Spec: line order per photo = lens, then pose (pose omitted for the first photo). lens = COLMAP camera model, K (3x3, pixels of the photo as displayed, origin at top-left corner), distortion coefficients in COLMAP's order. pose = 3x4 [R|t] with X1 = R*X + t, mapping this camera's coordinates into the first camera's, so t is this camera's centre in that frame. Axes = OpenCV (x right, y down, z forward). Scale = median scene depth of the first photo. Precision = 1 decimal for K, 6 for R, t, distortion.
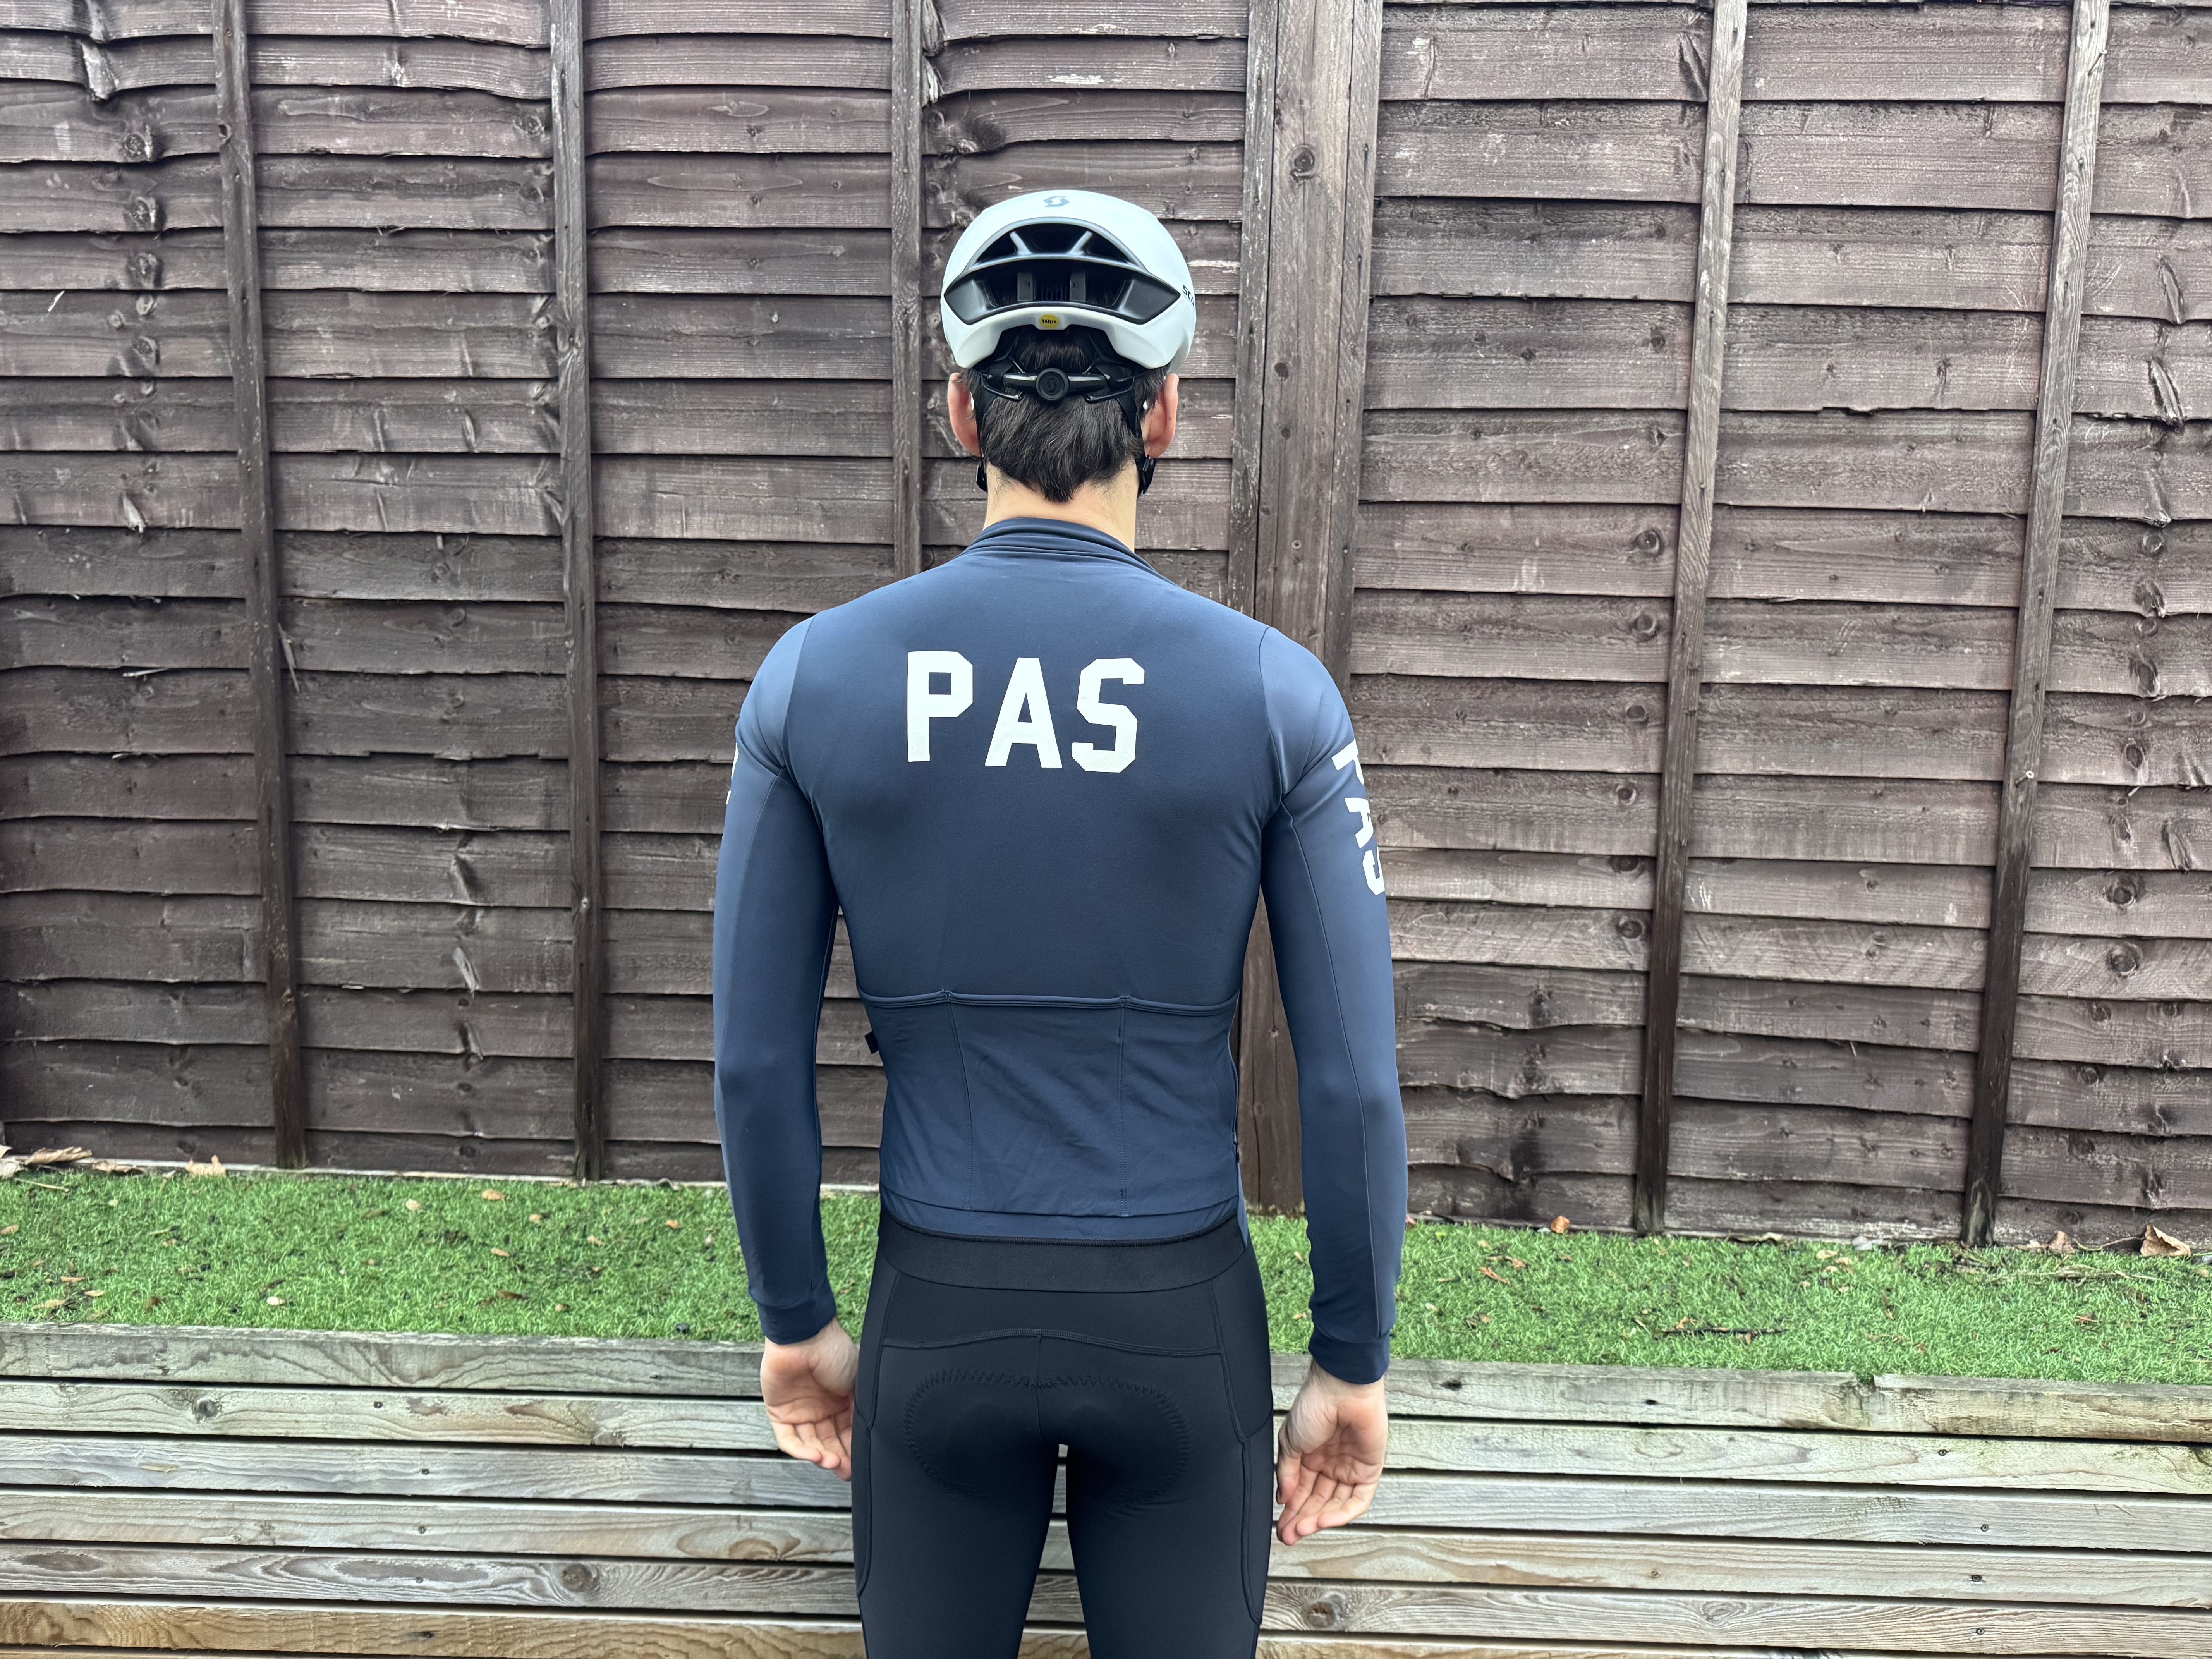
lens RADIAL K [[1548.8, 0, 1125.2], [0, 1548.8, 830.6], [0, 0, 1]] dist [0.002680, -0.008493]
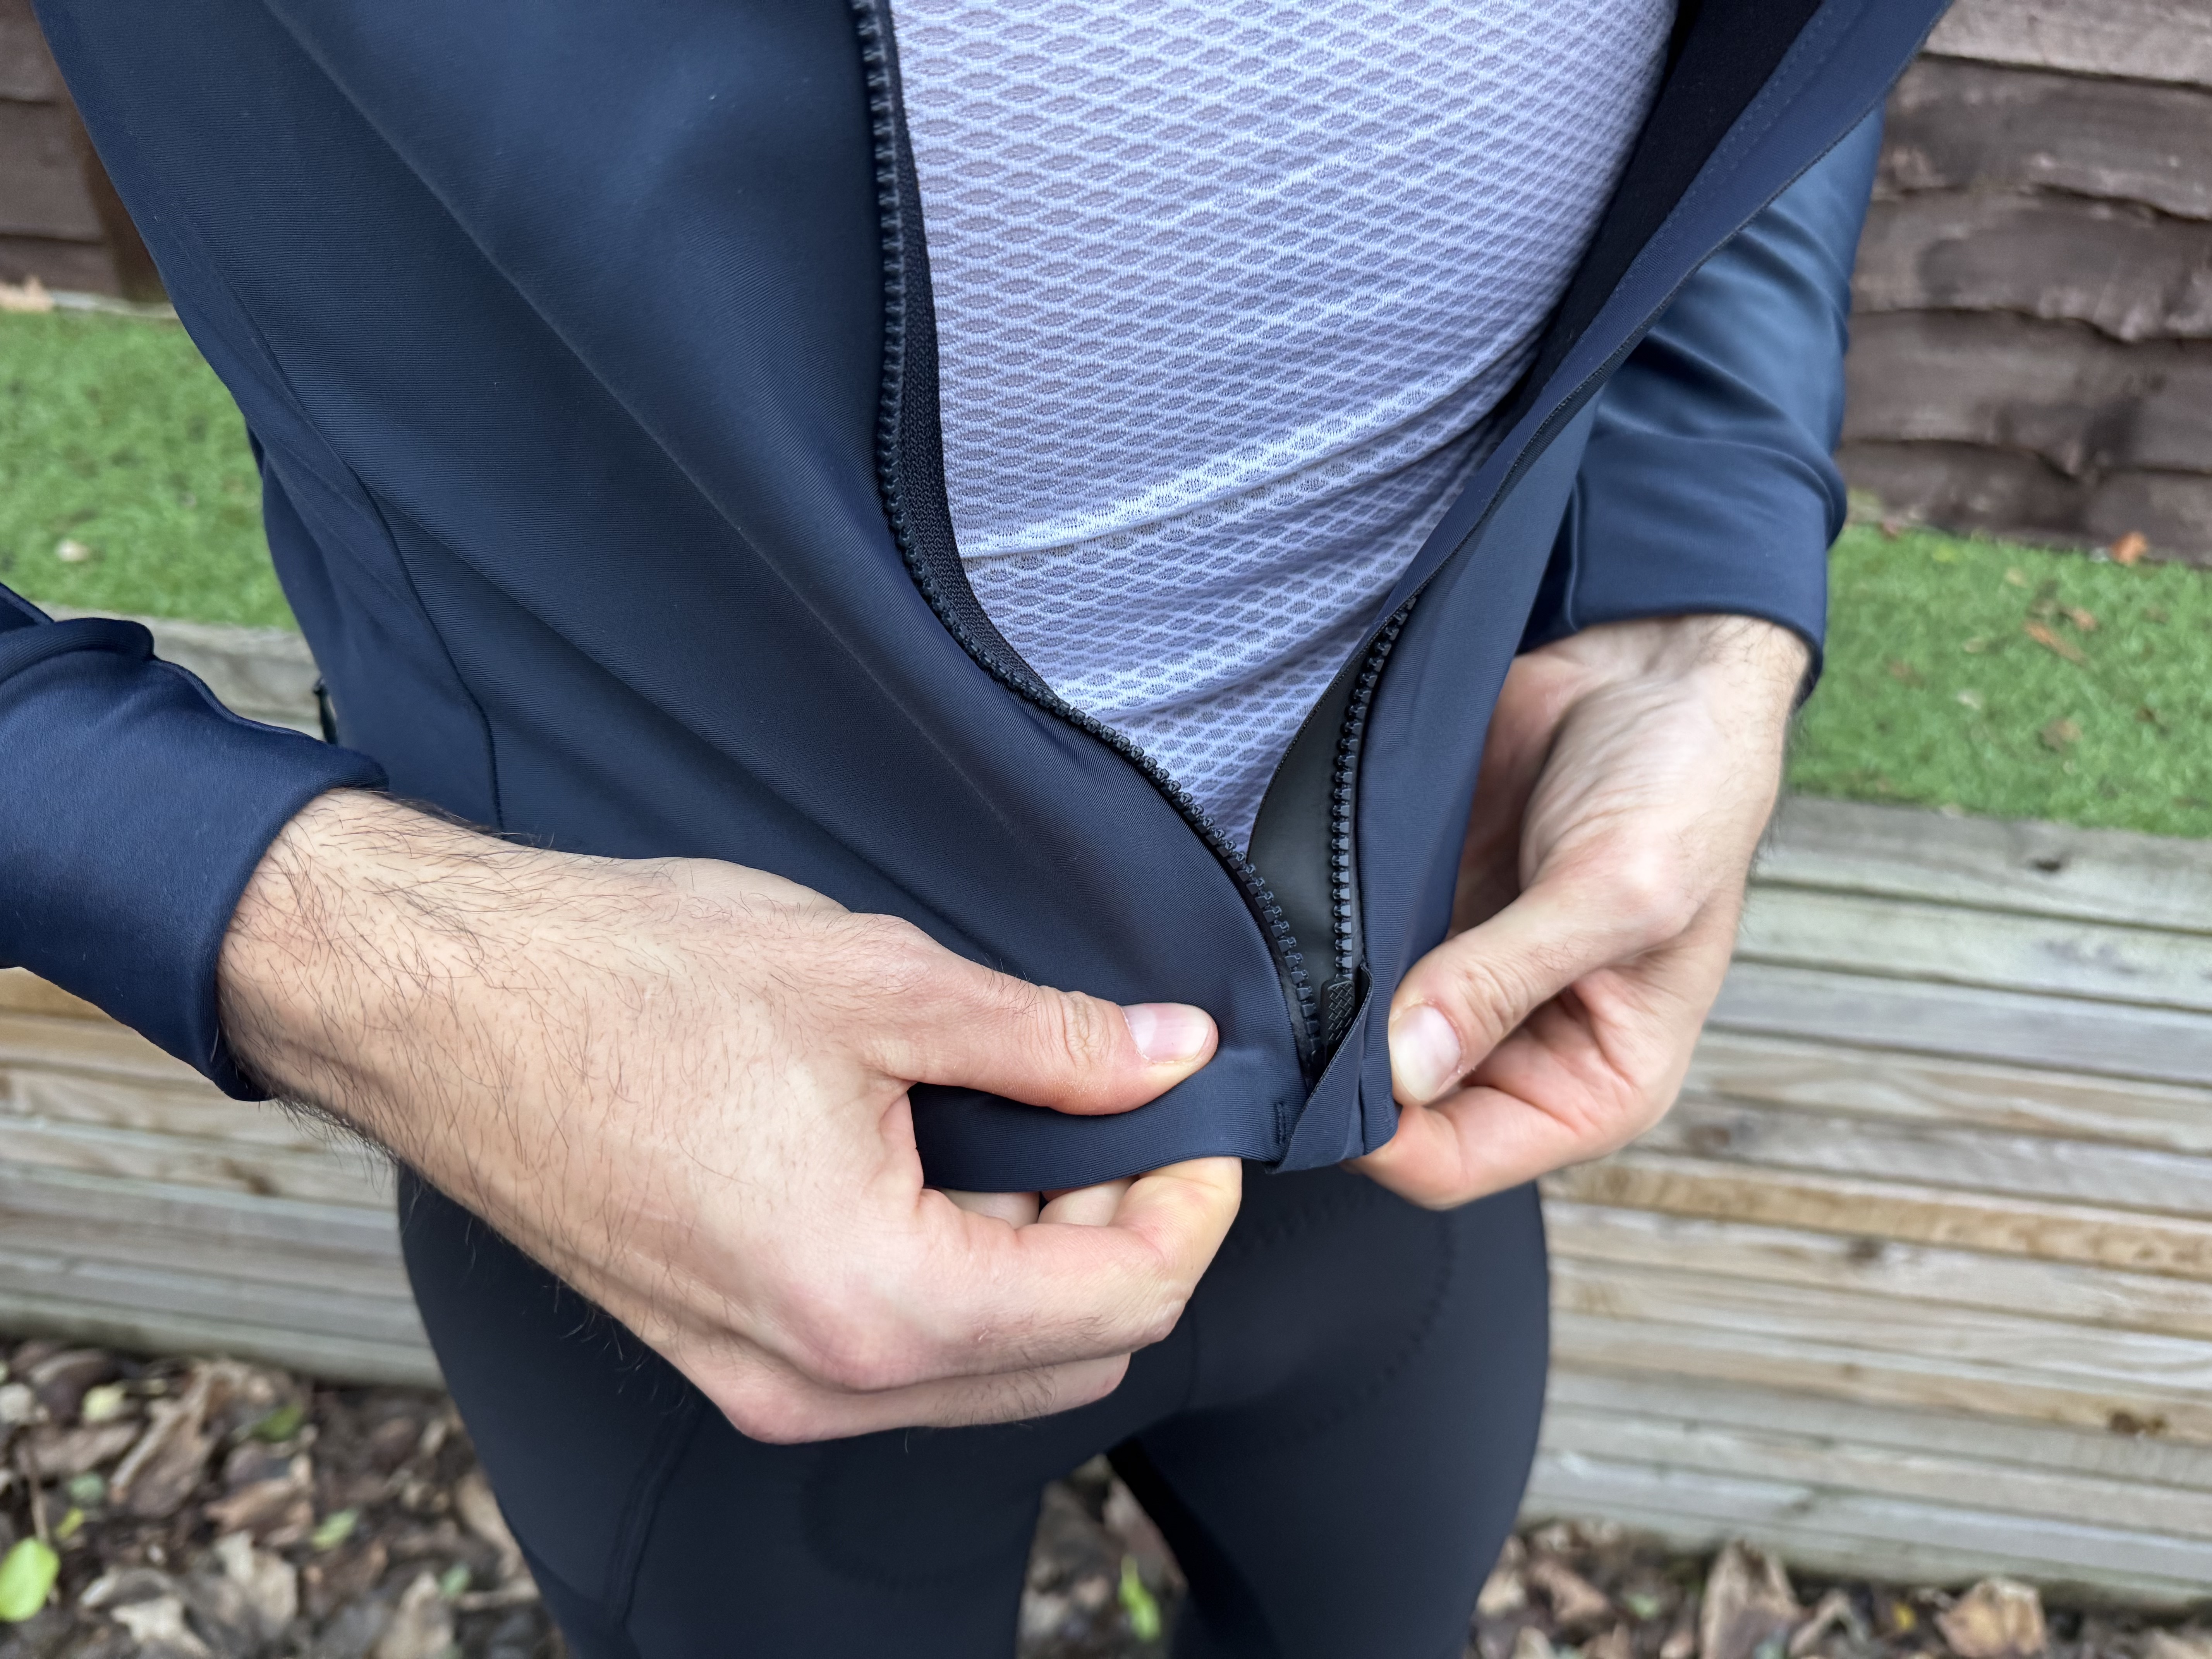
lens RADIAL K [[1548.6, 0, 1106.5], [0, 1548.6, 777.5], [0, 0, 1]] dist [-0.008808, -0.002540]
pose [[0.995217, 0.085088, -0.047982, -0.091439], [-0.050564, 0.868990, 0.492239, 0.053039], [0.083579, -0.487459, 0.869137, 0.400570]]
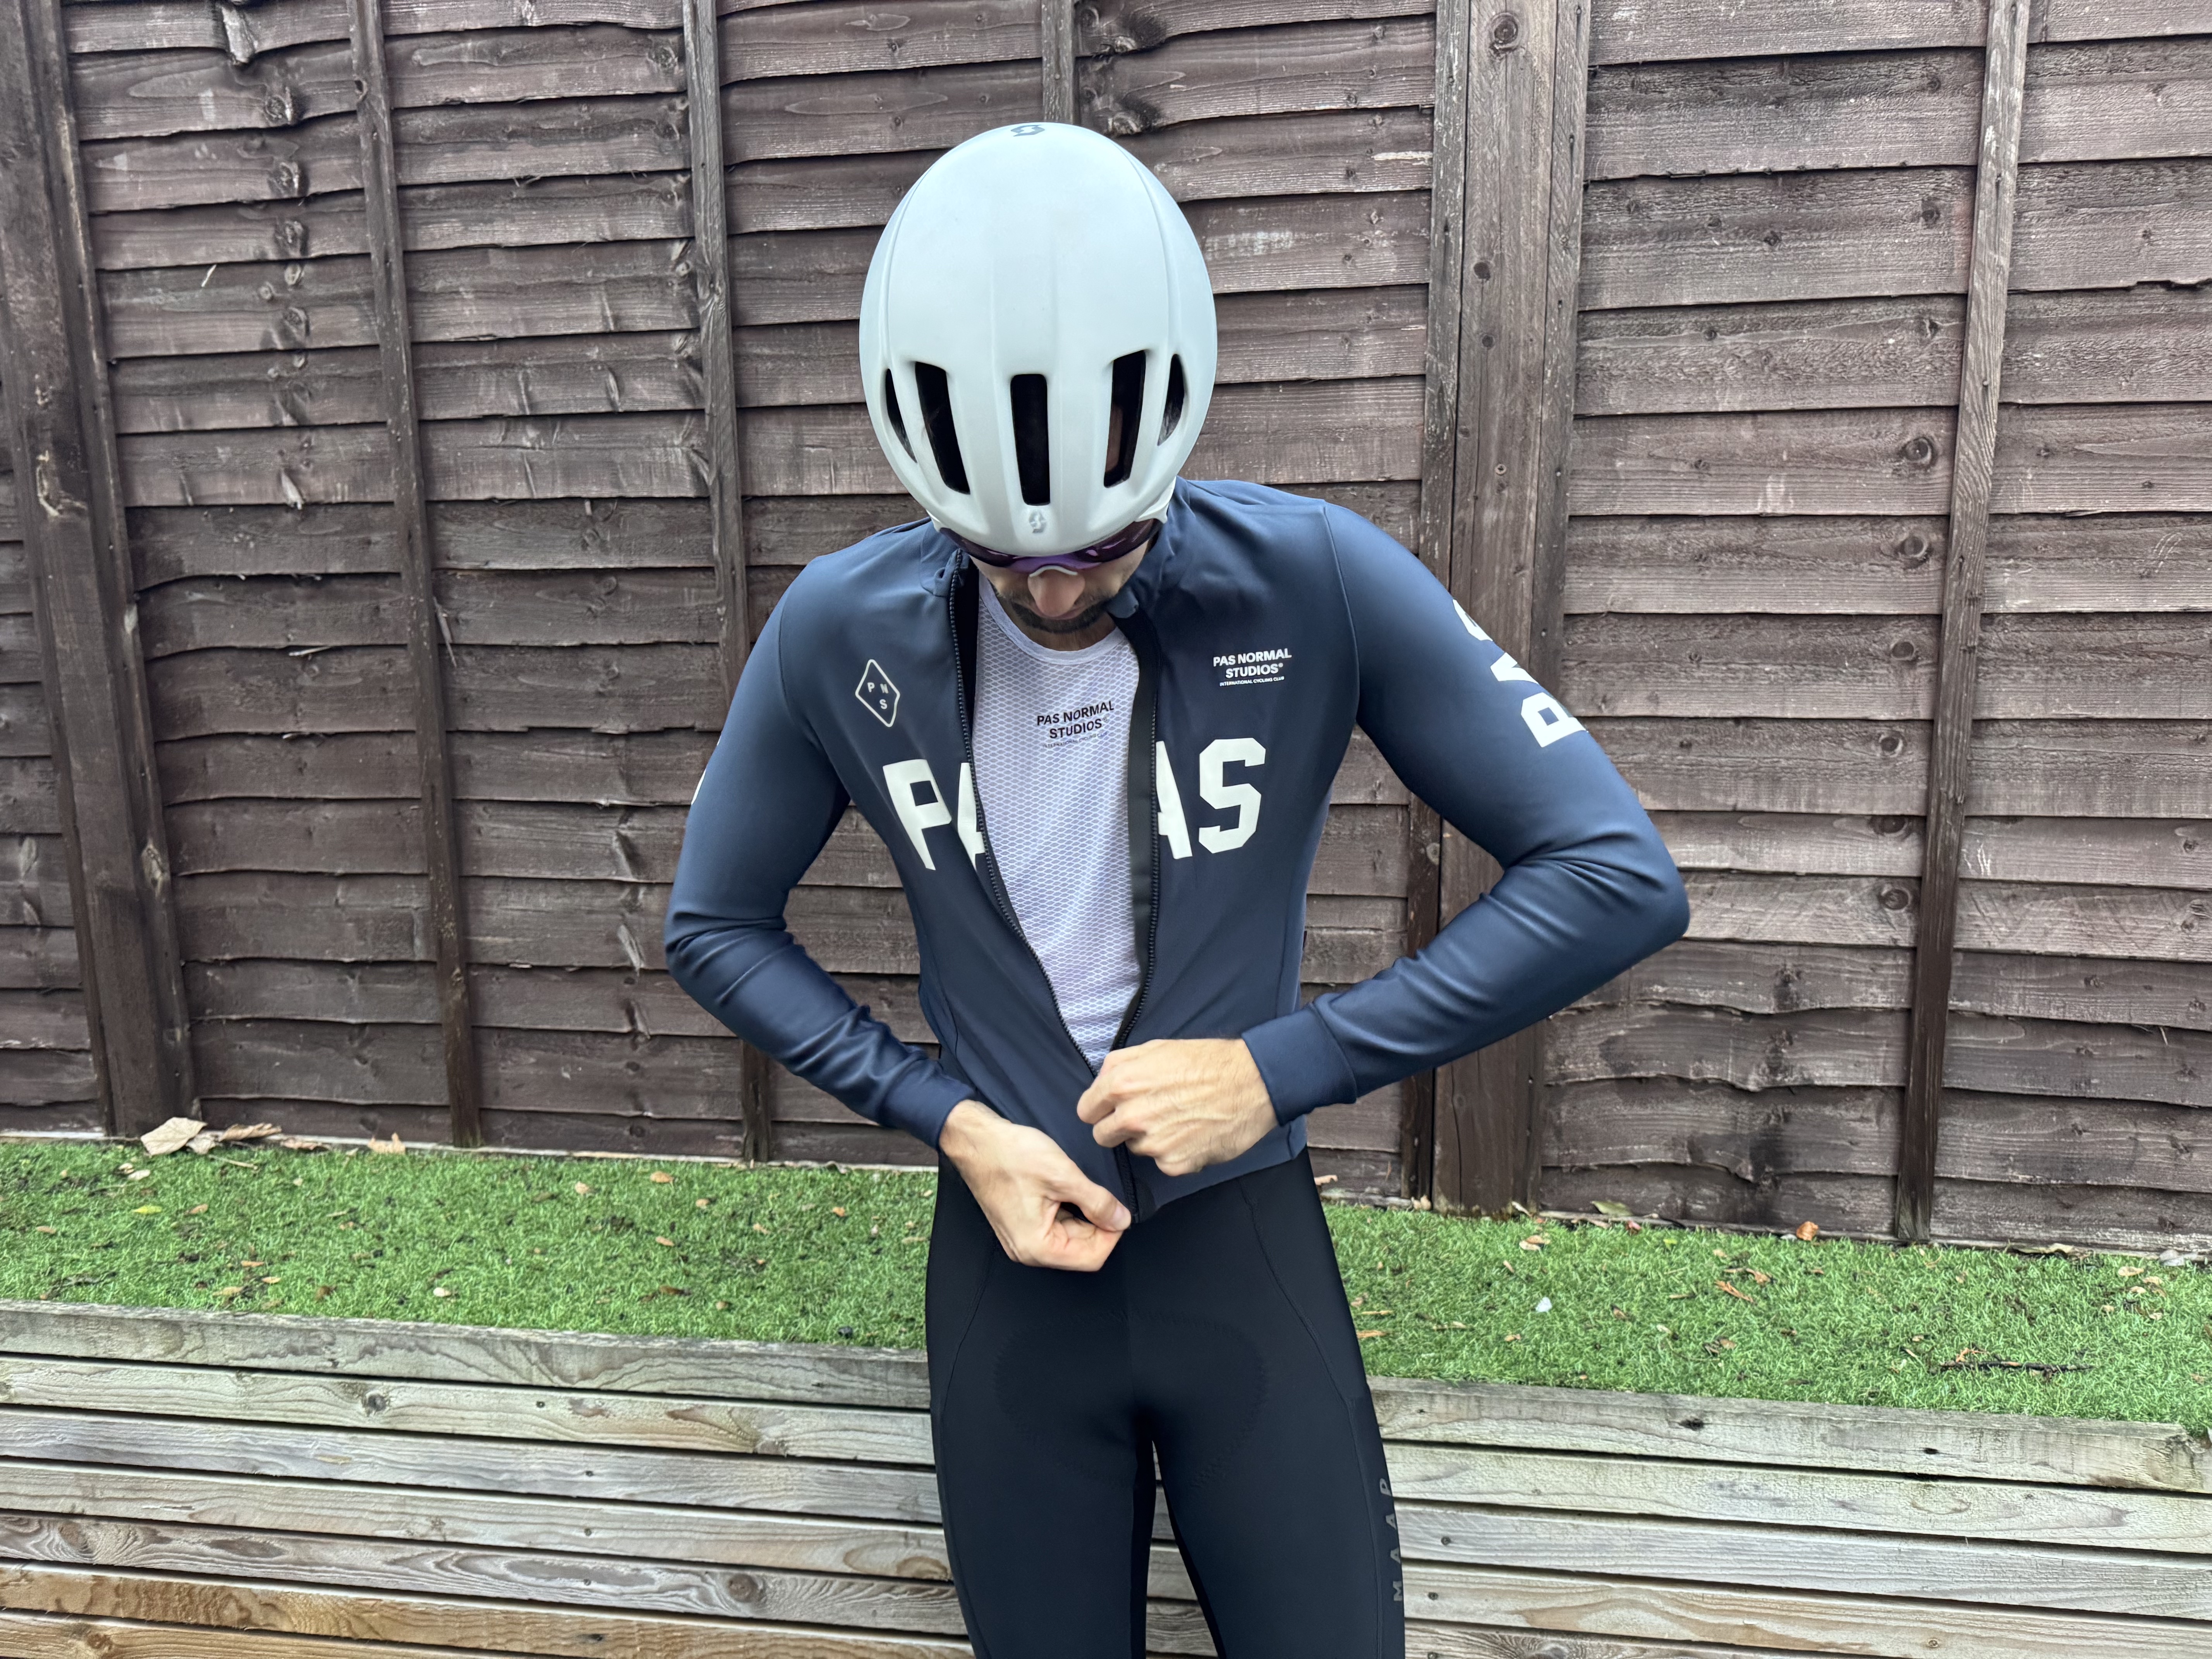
lens RADIAL K [[1551.2, 0, 1101.5], [0, 1551.2, 840.3], [0, 0, 1]] dist [0.009935, -0.017571]
pose [[0.991636, -0.011850, -0.128522, -0.004025], [0.016852, 0.999139, 0.037904, -0.010816], [0.127963, -0.039753, 0.990982, 0.078122]]
